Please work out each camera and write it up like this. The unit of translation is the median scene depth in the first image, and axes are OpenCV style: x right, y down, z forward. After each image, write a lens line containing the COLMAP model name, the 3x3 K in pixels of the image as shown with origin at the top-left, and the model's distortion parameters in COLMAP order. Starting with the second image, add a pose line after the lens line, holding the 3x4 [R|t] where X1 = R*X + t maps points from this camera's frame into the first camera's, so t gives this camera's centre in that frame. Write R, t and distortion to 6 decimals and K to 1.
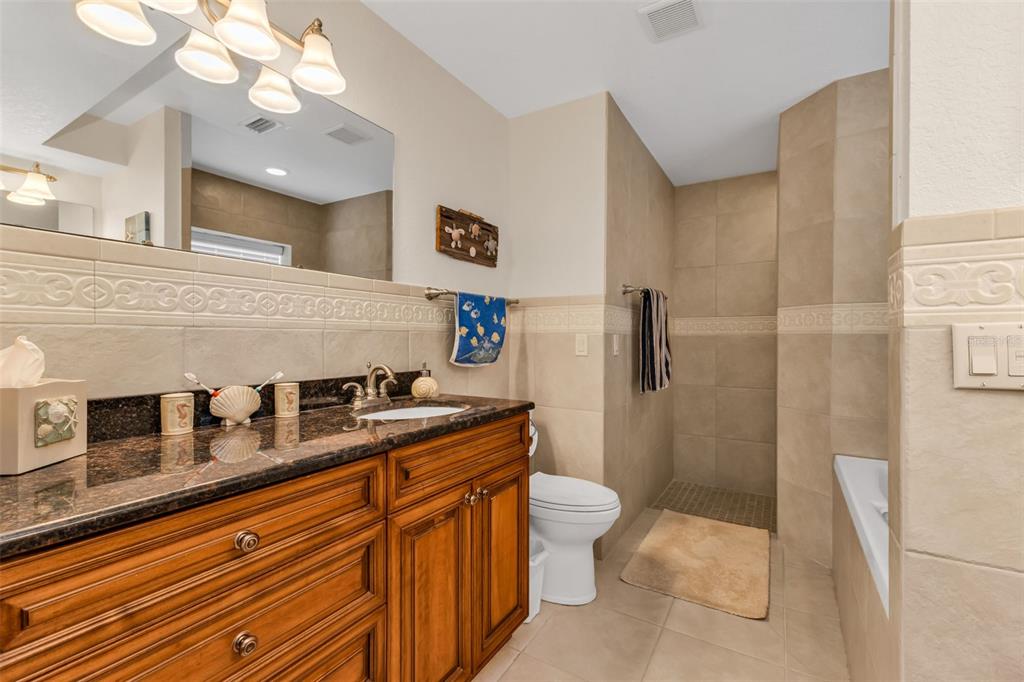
lens RADIAL K [[446.9, 0, 511.9], [0, 446.9, 338.0], [0, 0, 1]] dist [0.003840, 0.000342]
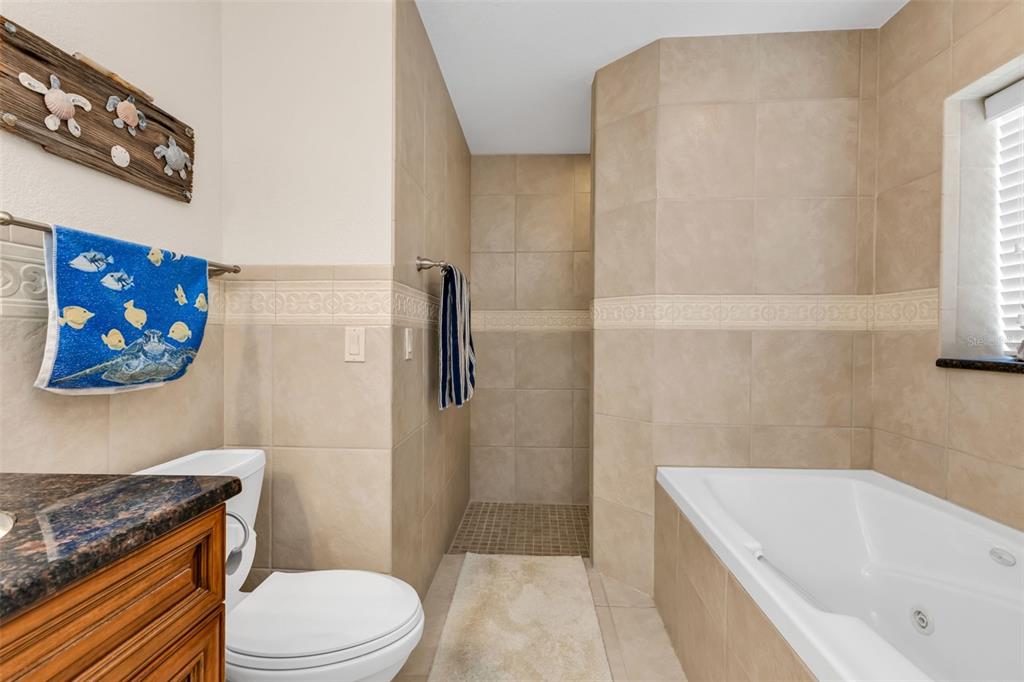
lens RADIAL K [[446.9, 0, 511.9], [0, 446.9, 338.0], [0, 0, 1]] dist [0.003840, 0.000342]
pose [[0.883520, -0.002743, 0.468386, 0.058185], [-0.000387, 0.999978, 0.006586, 0.002555], [-0.468394, -0.006000, 0.883500, 0.352065]]
